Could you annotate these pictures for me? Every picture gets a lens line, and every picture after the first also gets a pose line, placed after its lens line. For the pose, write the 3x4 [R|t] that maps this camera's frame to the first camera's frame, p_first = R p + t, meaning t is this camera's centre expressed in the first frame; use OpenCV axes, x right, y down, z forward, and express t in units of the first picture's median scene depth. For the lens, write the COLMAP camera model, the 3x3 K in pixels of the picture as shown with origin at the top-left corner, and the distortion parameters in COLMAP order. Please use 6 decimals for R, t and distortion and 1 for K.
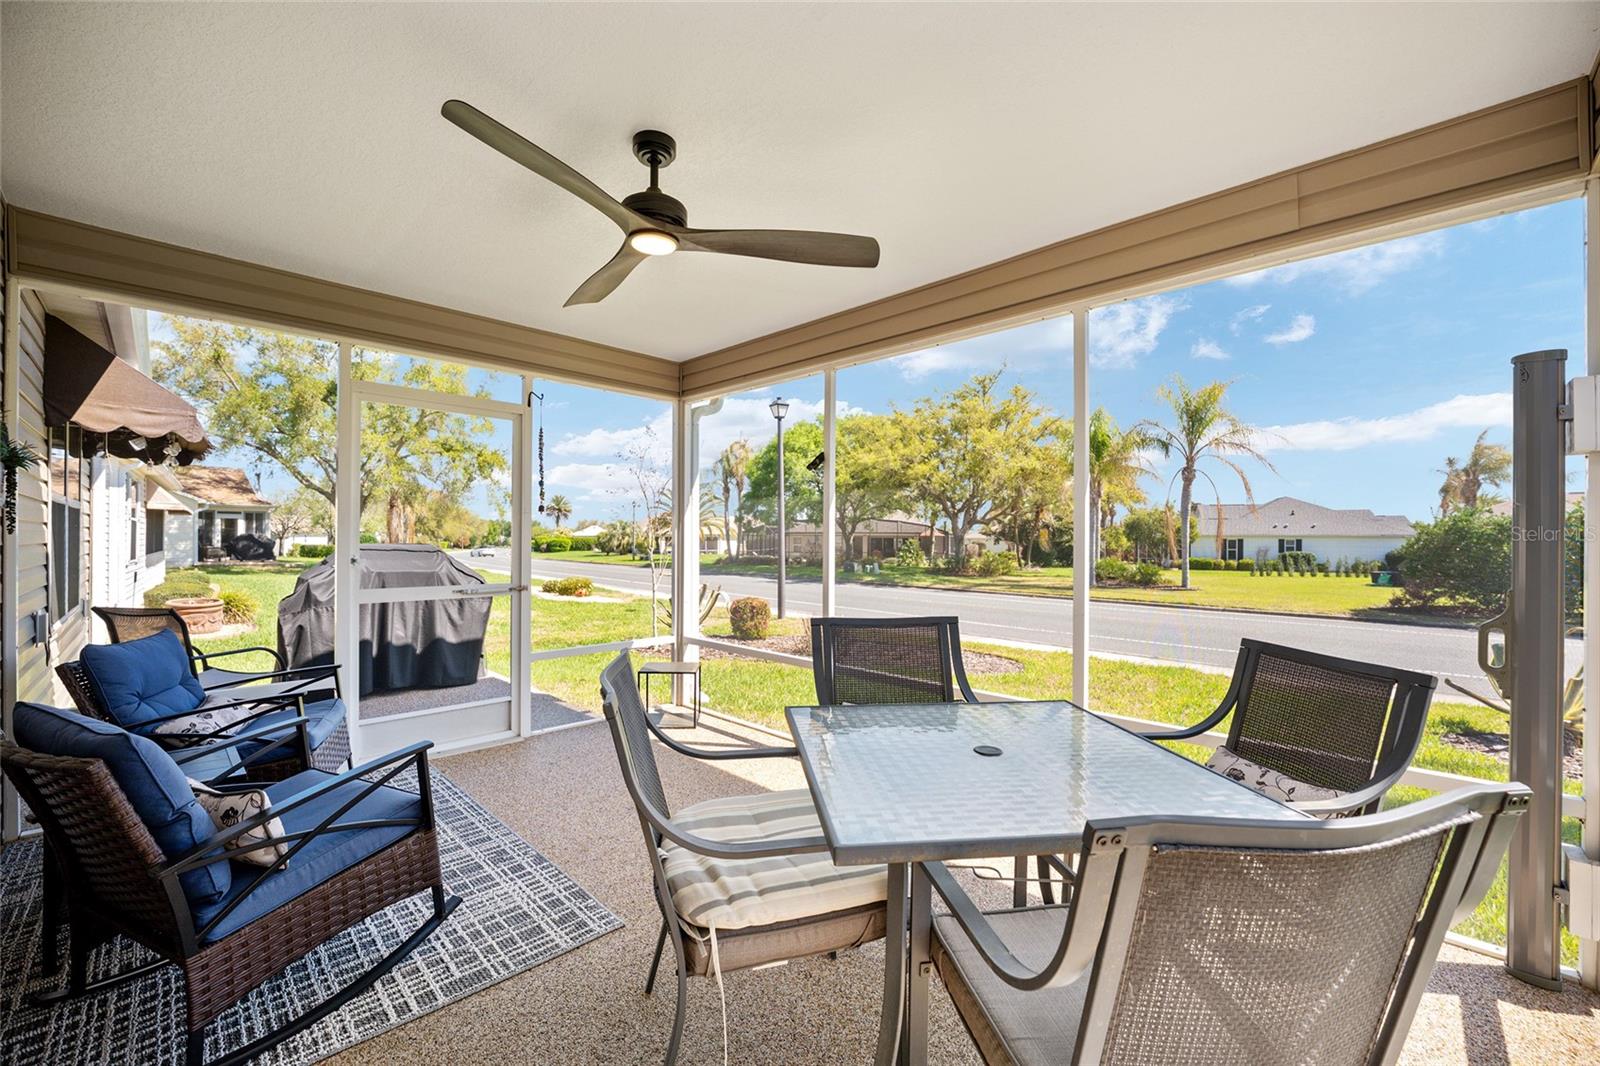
lens RADIAL K [[649.0, 0, 803.7], [0, 649.0, 529.4], [0, 0, 1]] dist [-0.029929, 0.004651]
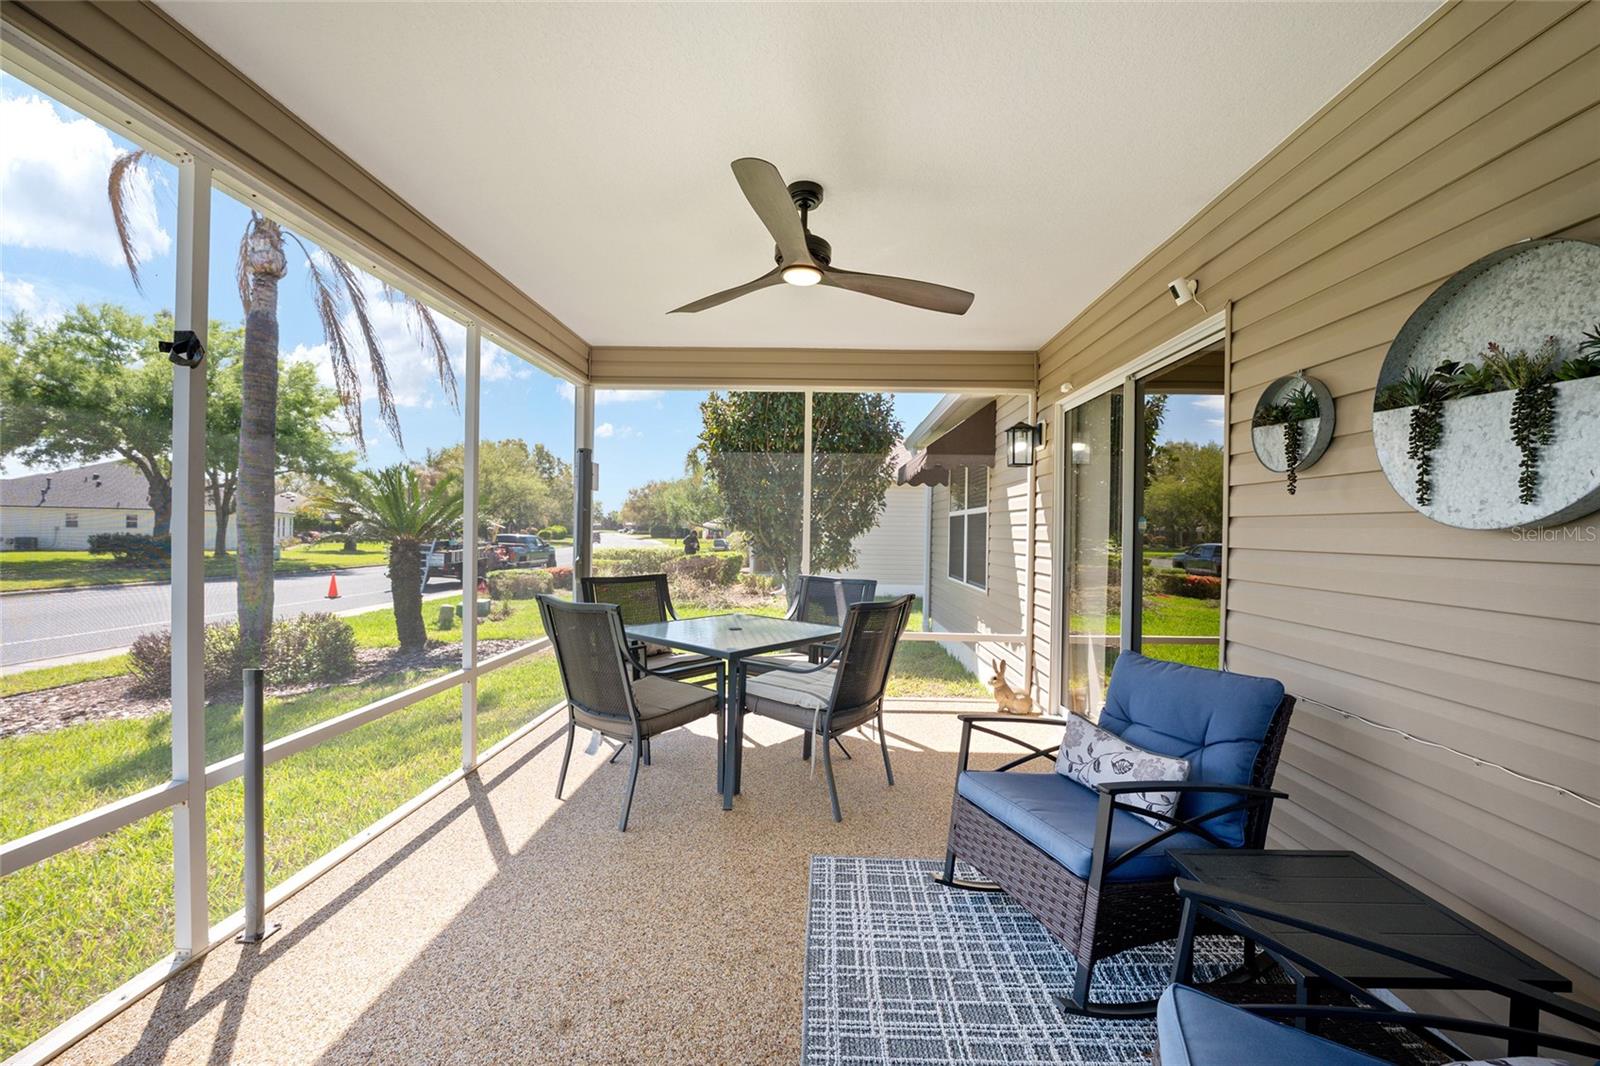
lens RADIAL K [[649.0, 0, 797.8], [0, 649.0, 532.8], [0, 0, 1]] dist [-0.029929, 0.004651]
pose [[-0.666902, -0.019270, 0.744897, -1.132575], [-0.015233, 0.999809, 0.012227, 0.006342], [-0.744990, -0.003192, -0.667068, 1.809133]]
